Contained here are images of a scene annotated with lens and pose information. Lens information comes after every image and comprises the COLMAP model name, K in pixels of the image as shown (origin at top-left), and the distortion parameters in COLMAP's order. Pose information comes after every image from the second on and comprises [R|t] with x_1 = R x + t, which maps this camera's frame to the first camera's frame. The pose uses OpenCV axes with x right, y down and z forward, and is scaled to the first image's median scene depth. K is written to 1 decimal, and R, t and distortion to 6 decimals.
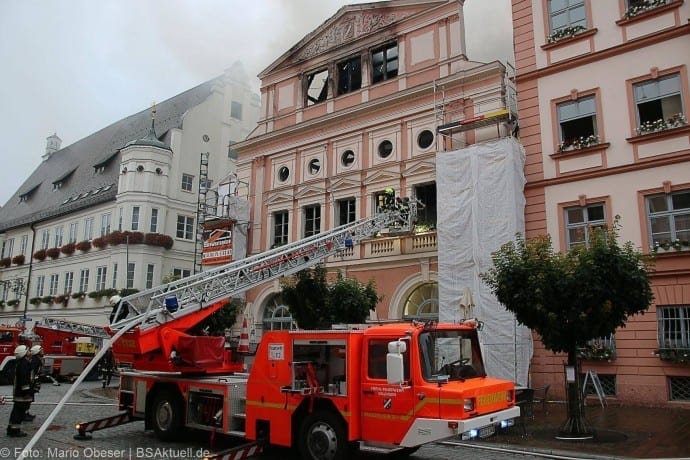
lens RADIAL K [[561.6, 0, 343.3], [0, 561.6, 233.6], [0, 0, 1]] dist [-0.118046, 0.097711]
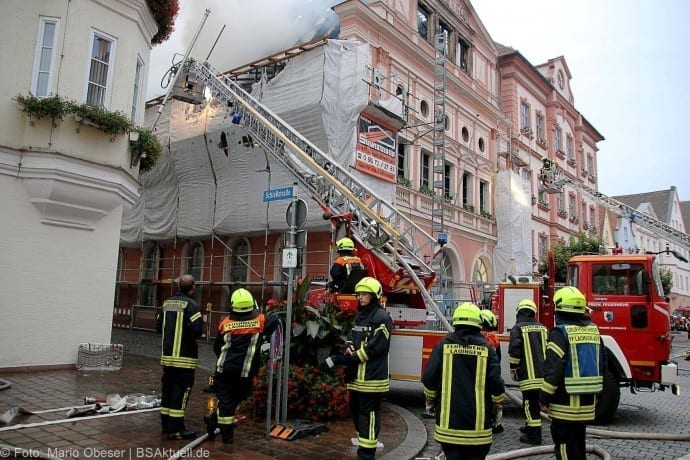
lens RADIAL K [[554.1, 0, 339.6], [0, 554.1, 230.2], [0, 0, 1]] dist [-0.116133, 0.102773]
pose [[-0.010495, 0.128603, 0.991641, -1.026673], [-0.241246, 0.962076, -0.127322, 0.246605], [-0.970407, -0.240566, 0.020928, 1.191185]]
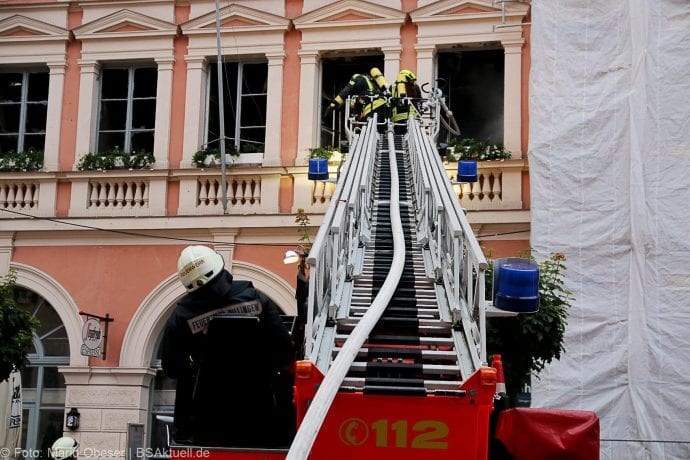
lens RADIAL K [[1181.7, 0, 345.0], [0, 1181.7, 230.0], [0, 0, 1]] dist [0.113715, 0.110177]
pose [[0.902424, 0.084047, 0.422572, -0.276944], [-0.099643, 0.994912, 0.014909, 0.038962], [-0.419169, -0.055561, 0.906207, 0.224855]]
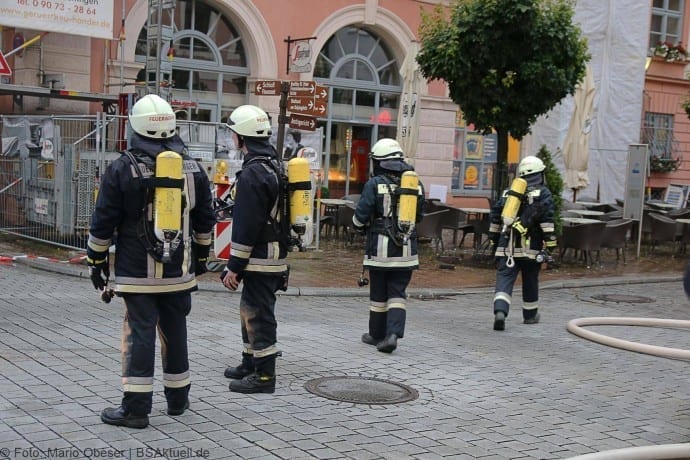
lens RADIAL K [[982.7, 0, 345.0], [0, 982.7, 230.0], [0, 0, 1]] dist [0.070814, 0.001851]
pose [[0.251548, -0.072451, 0.965129, -0.879192], [-0.241657, 0.960908, 0.135119, 0.161354], [-0.937190, -0.267219, 0.224206, 0.779005]]
